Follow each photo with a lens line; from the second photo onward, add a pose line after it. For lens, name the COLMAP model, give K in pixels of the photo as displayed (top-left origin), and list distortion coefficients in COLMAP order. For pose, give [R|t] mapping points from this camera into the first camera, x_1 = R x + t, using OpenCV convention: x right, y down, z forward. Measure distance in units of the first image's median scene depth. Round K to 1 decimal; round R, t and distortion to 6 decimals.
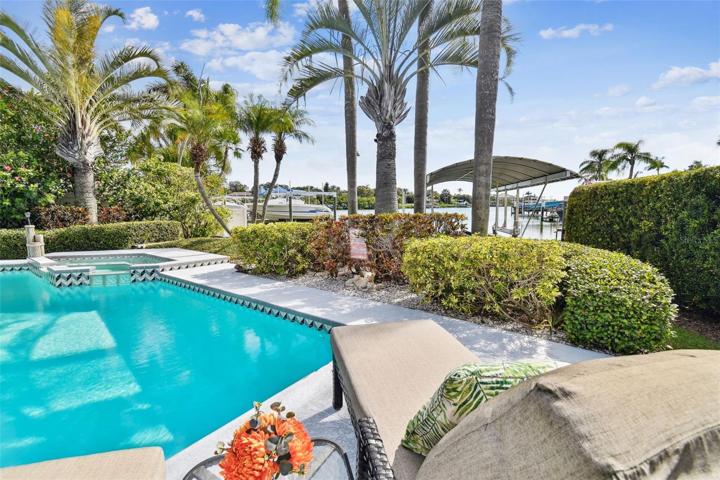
lens RADIAL K [[332.3, 0, 359.6], [0, 332.3, 235.5], [0, 0, 1]] dist [0.054762, -0.029597]
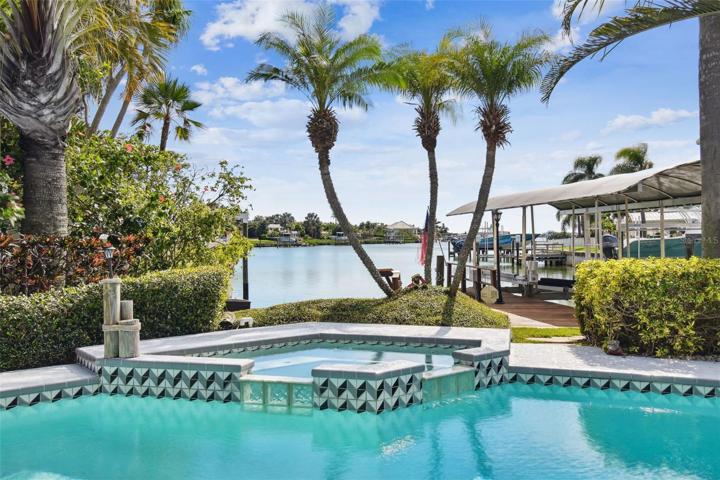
lens RADIAL K [[602.6, 0, 360.2], [0, 602.6, 254.5], [0, 0, 1]] dist [0.068724, -0.000722]
pose [[0.937224, -0.012824, 0.348492, -0.246965], [0.036944, 0.997351, -0.062655, -0.000361], [-0.346766, 0.071597, 0.935215, 0.056832]]
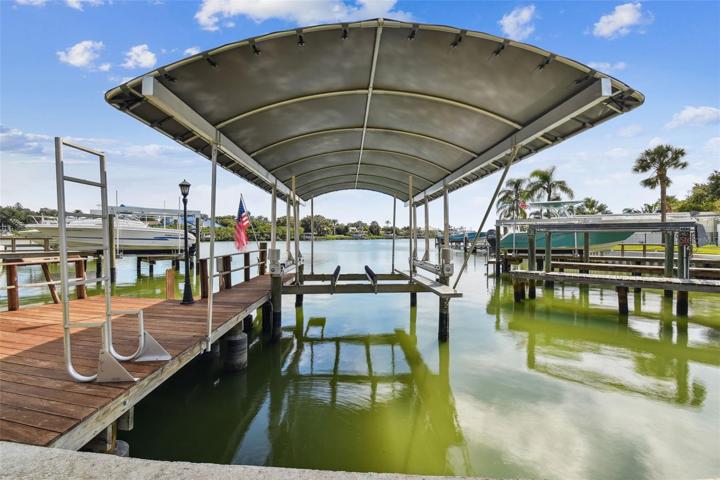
lens RADIAL K [[331.1, 0, 359.7], [0, 331.1, 238.2], [0, 0, 1]] dist [0.052250, -0.027706]
pose [[0.979870, 0.001707, 0.199630, 0.117063], [0.015767, 0.996178, -0.085906, -0.009145], [-0.199014, 0.087324, 0.976098, 0.261402]]
